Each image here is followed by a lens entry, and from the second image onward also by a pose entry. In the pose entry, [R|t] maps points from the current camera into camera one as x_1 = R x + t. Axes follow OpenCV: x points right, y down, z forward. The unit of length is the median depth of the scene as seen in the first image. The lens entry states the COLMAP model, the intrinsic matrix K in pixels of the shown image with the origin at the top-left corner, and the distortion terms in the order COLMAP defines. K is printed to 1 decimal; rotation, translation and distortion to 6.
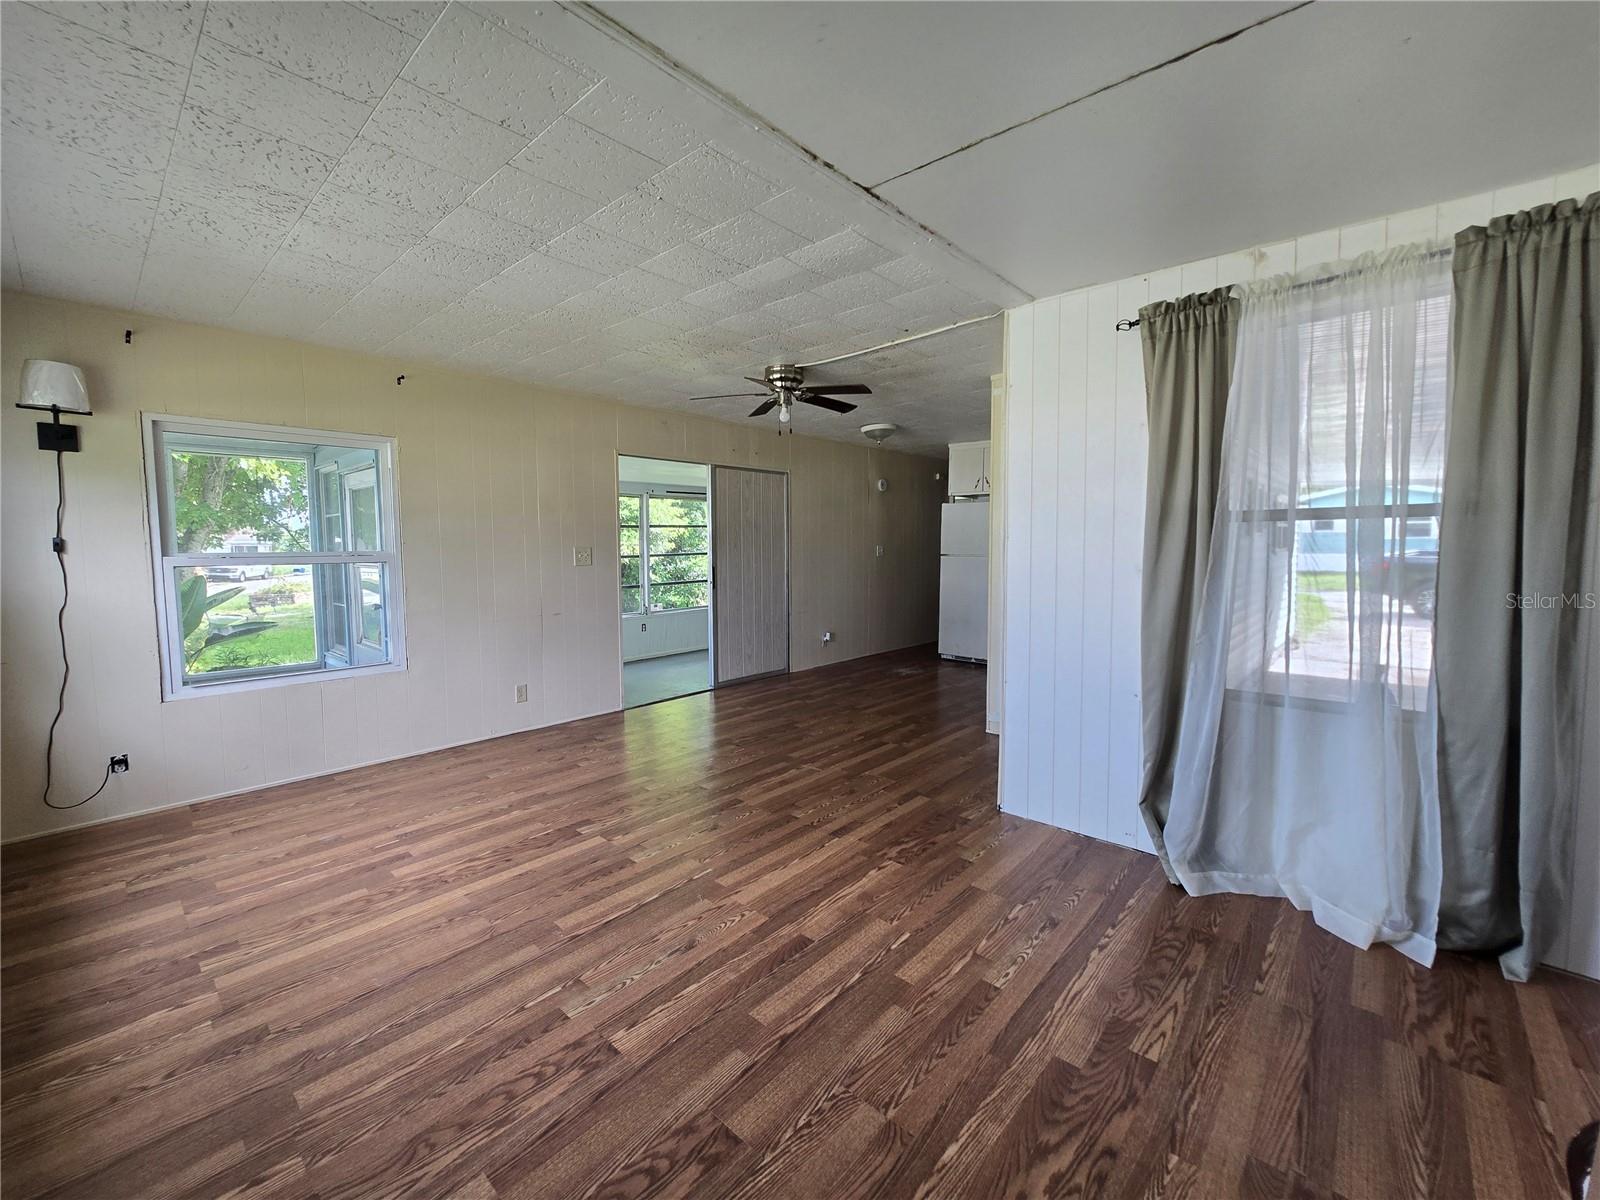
lens RADIAL K [[655.2, 0, 802.4], [0, 655.2, 597.4], [0, 0, 1]] dist [-0.004837, 0.000465]
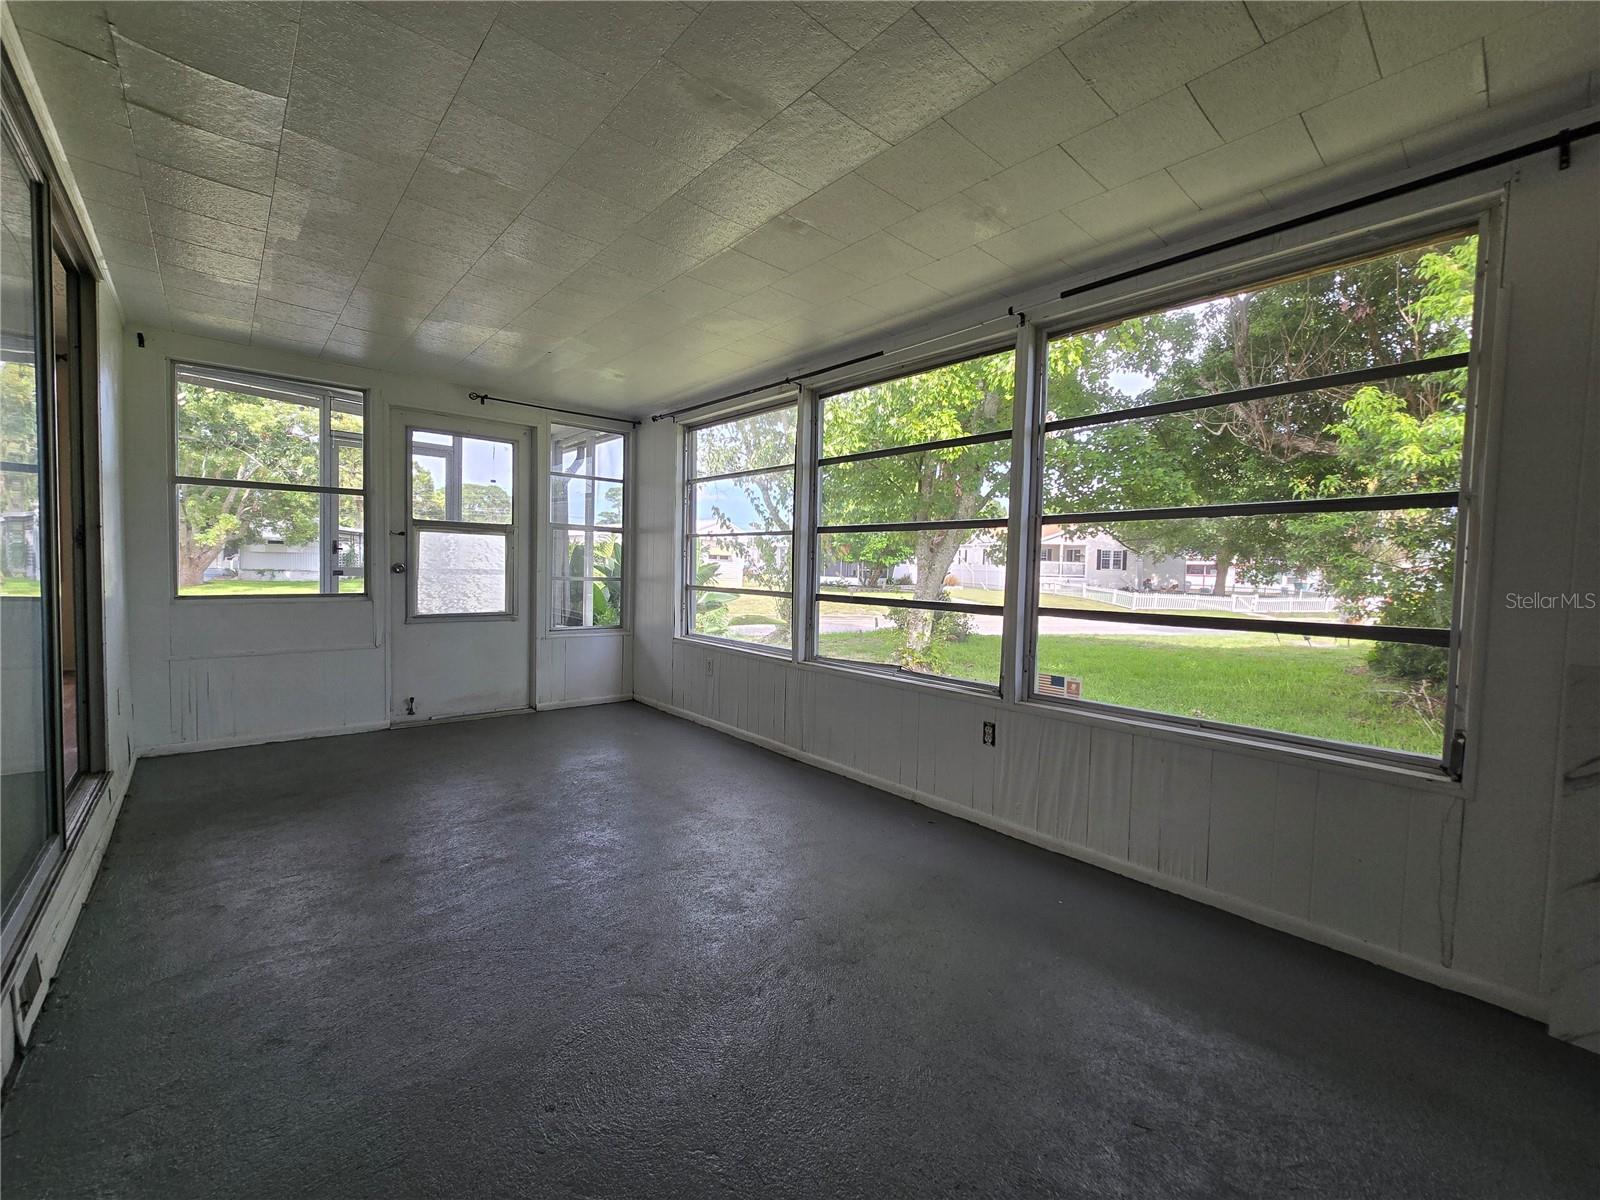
lens RADIAL K [[655.2, 0, 800.2], [0, 655.2, 589.4], [0, 0, 1]] dist [-0.004837, 0.000465]
pose [[-0.105685, 0.041348, -0.993540, 0.316343], [-0.107621, 0.992791, 0.052764, -0.112108], [0.988559, 0.112502, -0.100473, 3.032376]]
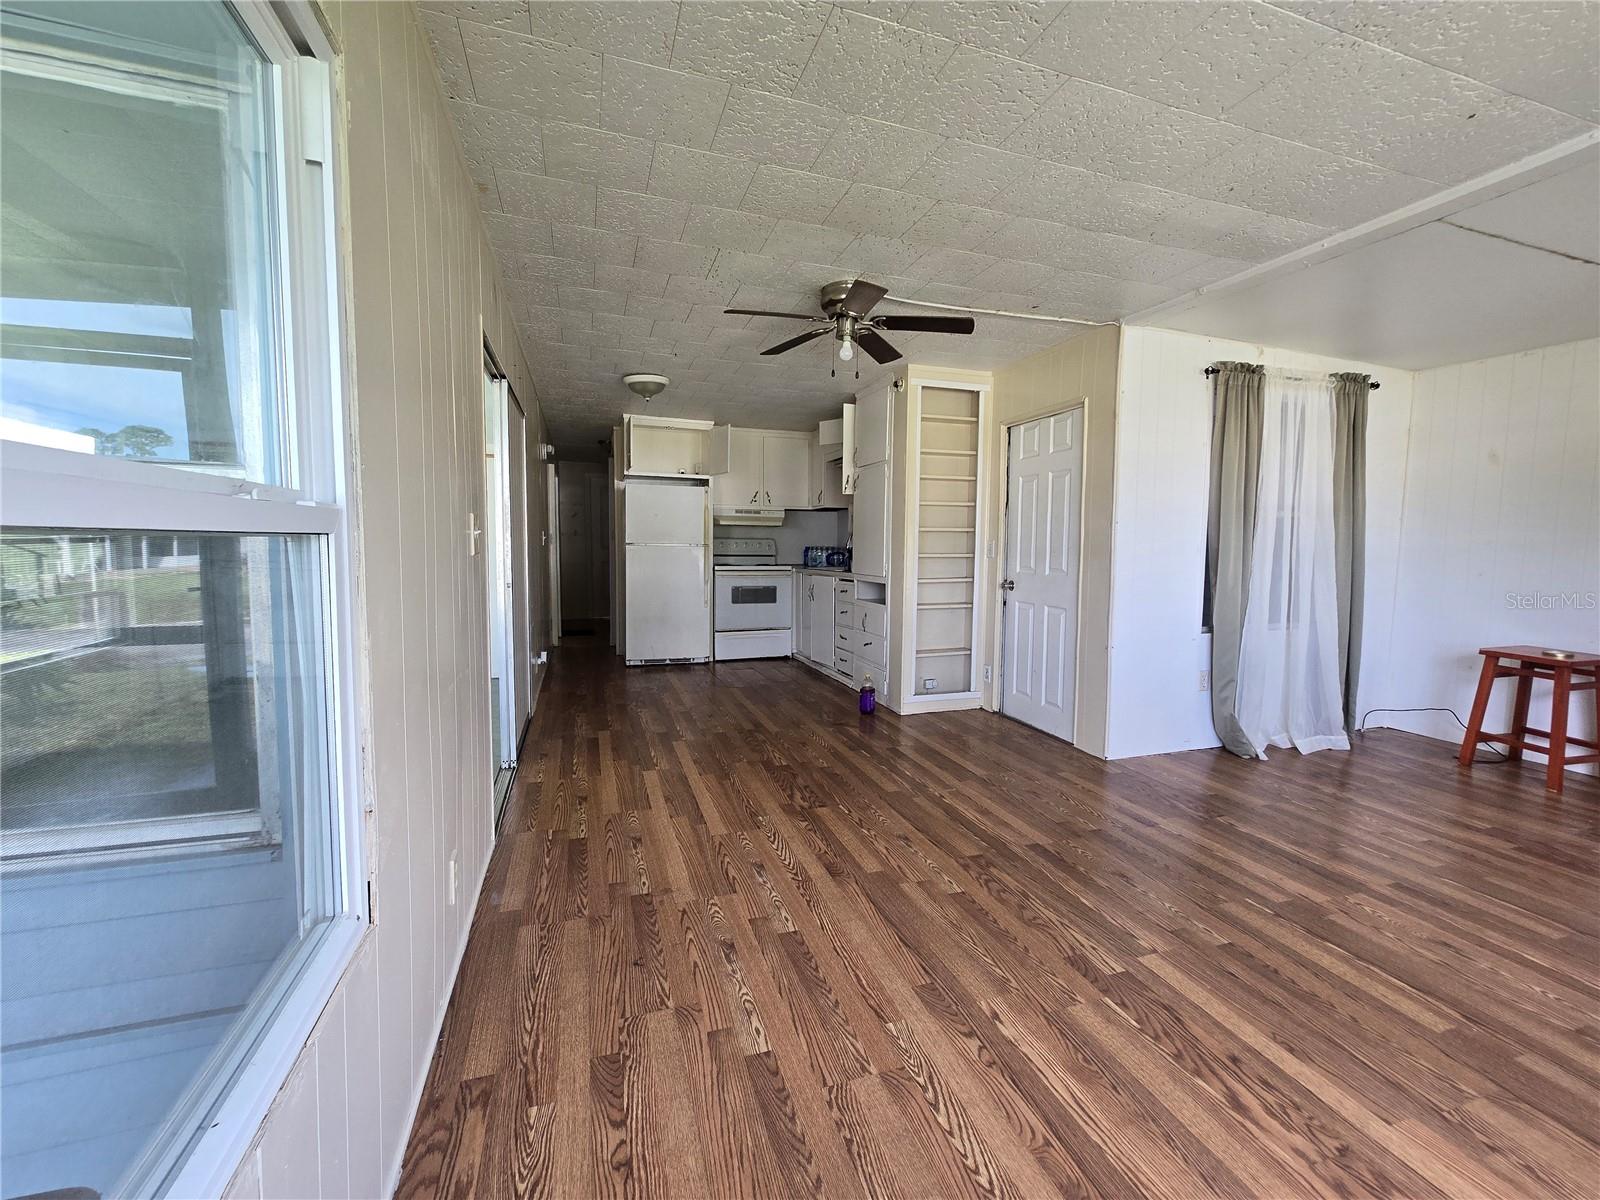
lens RADIAL K [[655.2, 0, 799.1], [0, 655.2, 592.0], [0, 0, 1]] dist [-0.004837, 0.000465]
pose [[0.495996, -0.055833, 0.866528, -1.106358], [0.060003, 0.997749, 0.029943, -0.041078], [-0.866249, 0.037142, 0.498230, 1.033943]]
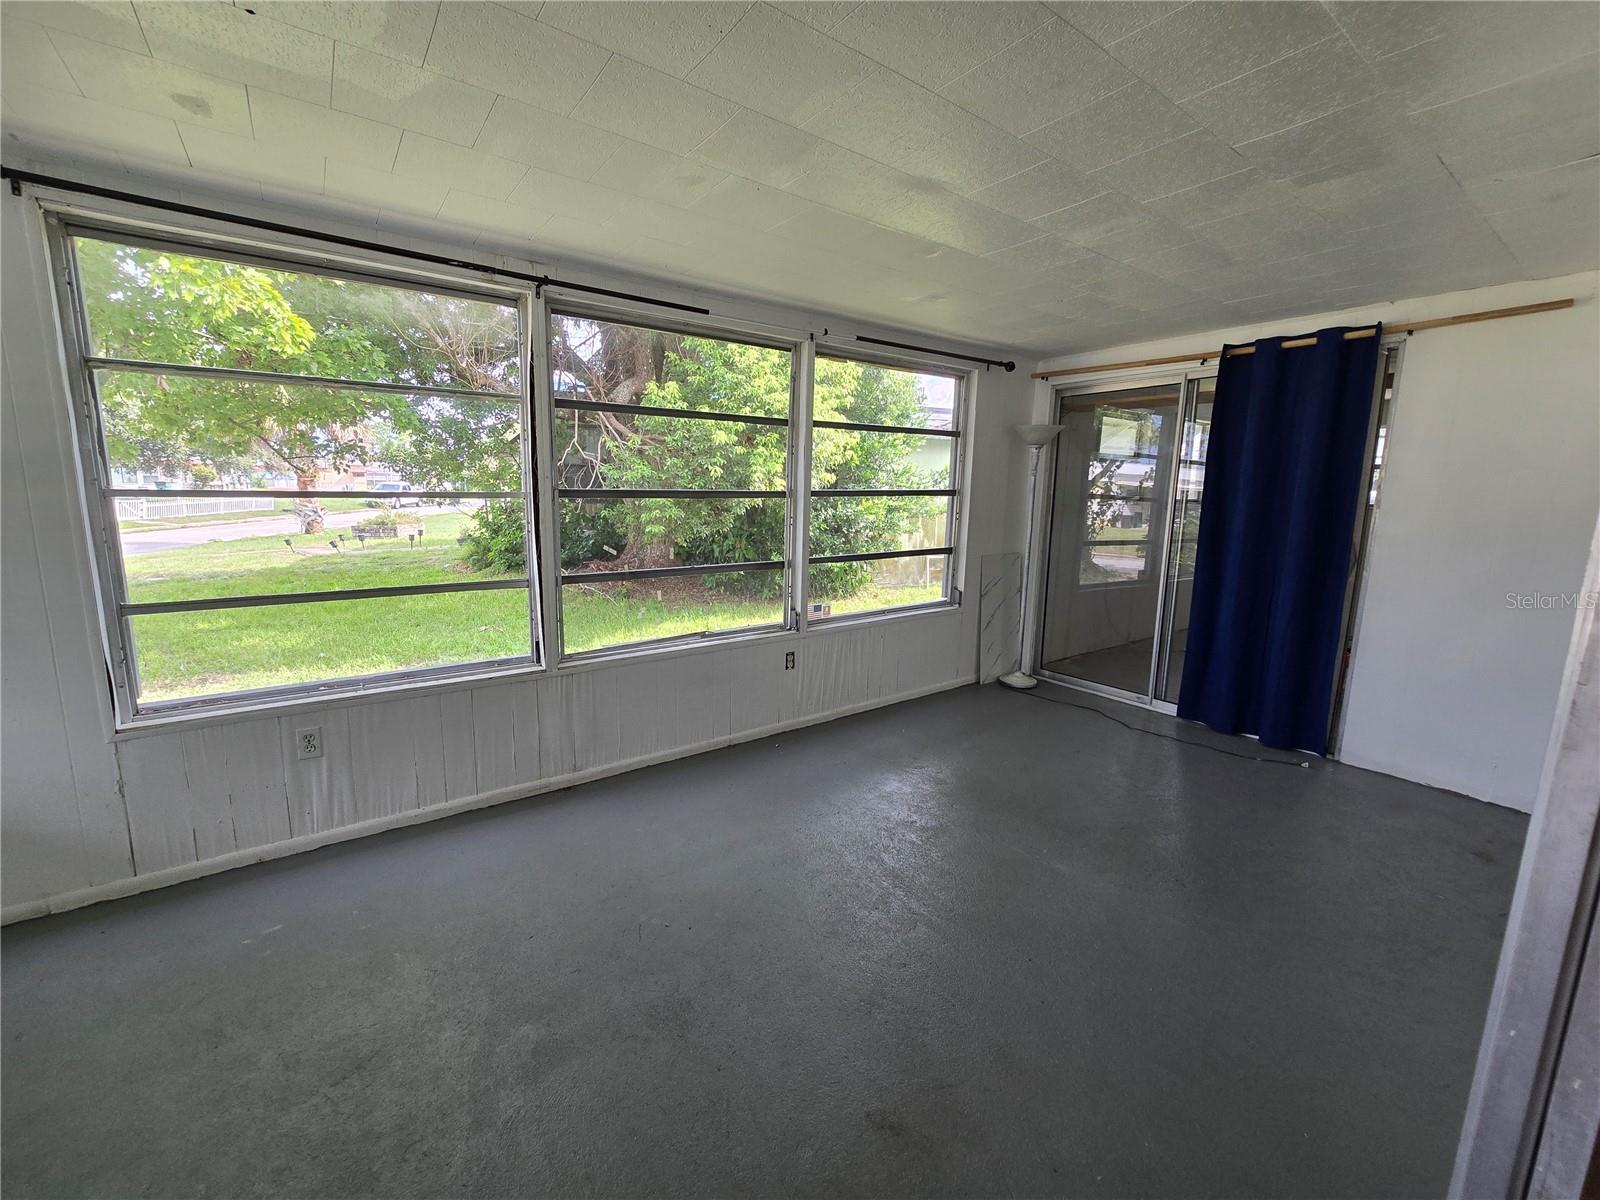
lens RADIAL K [[655.2, 0, 803.8], [0, 655.2, 591.2], [0, 0, 1]] dist [-0.004837, 0.000465]
pose [[0.980038, 0.057420, -0.190339, -0.502882], [-0.042366, 0.995712, 0.082236, -0.115355], [0.194245, -0.072531, 0.978268, 1.901334]]
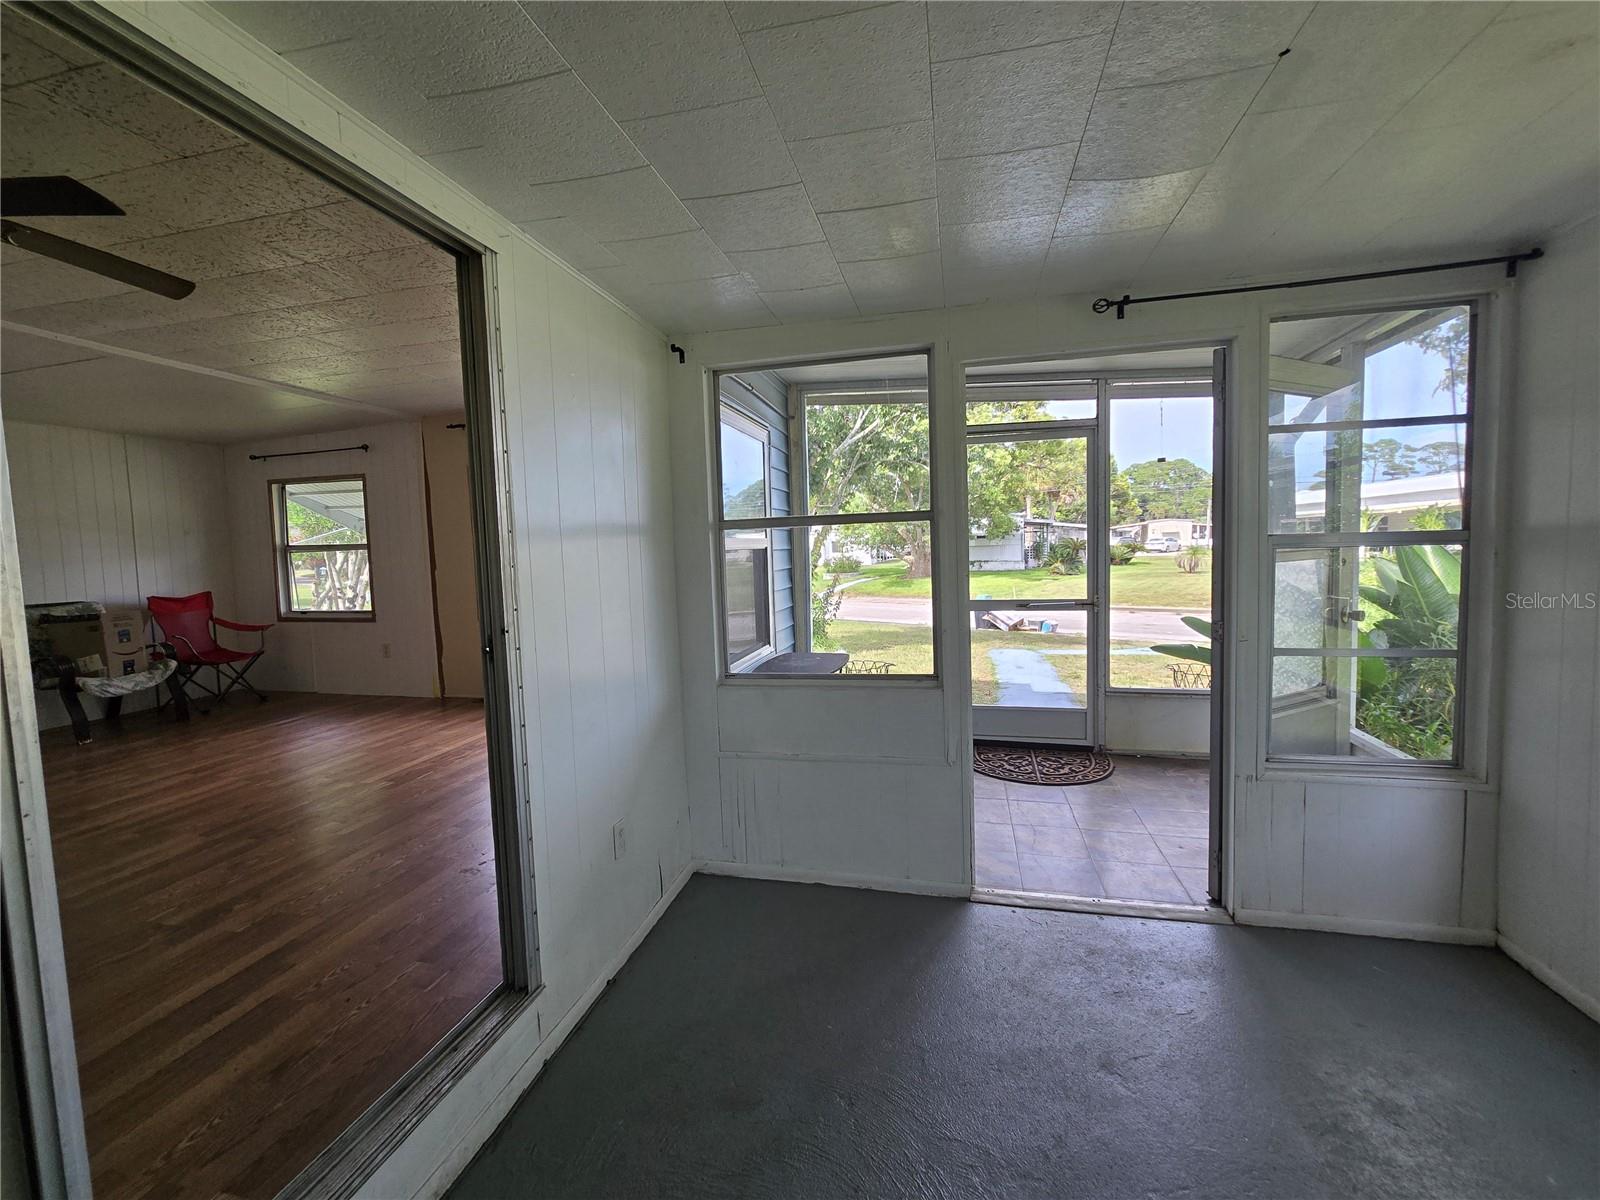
lens RADIAL K [[655.2, 0, 800.8], [0, 655.2, 592.7], [0, 0, 1]] dist [-0.004837, 0.000465]
pose [[-0.875785, 0.068383, -0.477832, -0.496232], [-0.003111, 0.989094, 0.147253, -0.176678], [0.482691, 0.130449, -0.866021, 2.584706]]
